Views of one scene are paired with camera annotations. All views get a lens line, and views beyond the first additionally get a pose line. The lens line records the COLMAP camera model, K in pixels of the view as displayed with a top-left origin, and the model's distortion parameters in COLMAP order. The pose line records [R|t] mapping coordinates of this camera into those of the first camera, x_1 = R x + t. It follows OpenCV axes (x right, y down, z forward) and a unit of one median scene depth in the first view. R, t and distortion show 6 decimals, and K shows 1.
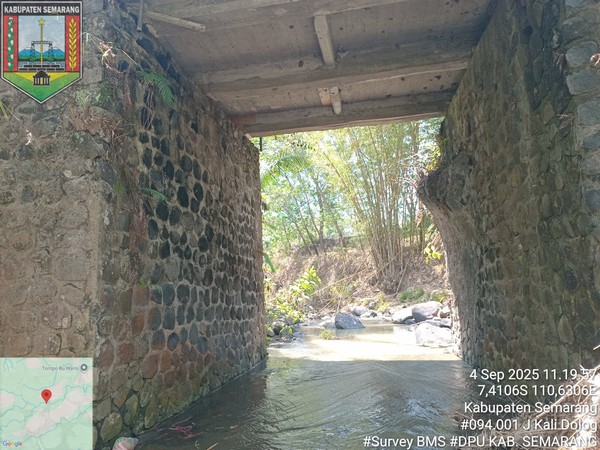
lens RADIAL K [[437.6, 0, 300.0], [0, 437.6, 225.0], [0, 0, 1]] dist [0.037266, -0.007589]
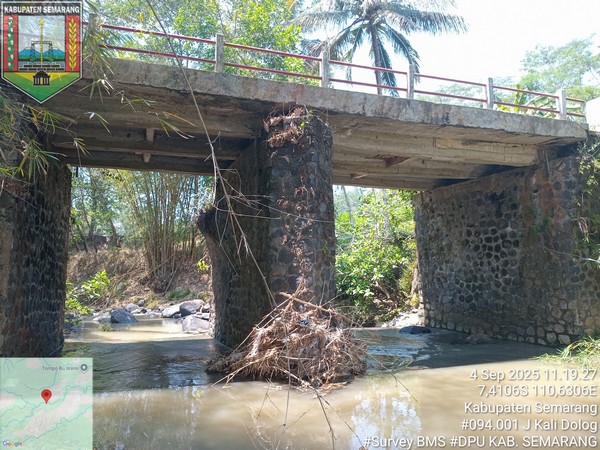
lens RADIAL K [[437.6, 0, 300.0], [0, 437.6, 225.0], [0, 0, 1]] dist [0.037266, -0.007589]
pose [[0.866824, 0.100747, 0.488330, -0.077234], [-0.102012, 0.994491, -0.024094, -0.037868], [-0.488067, -0.028931, 0.872326, -0.227959]]
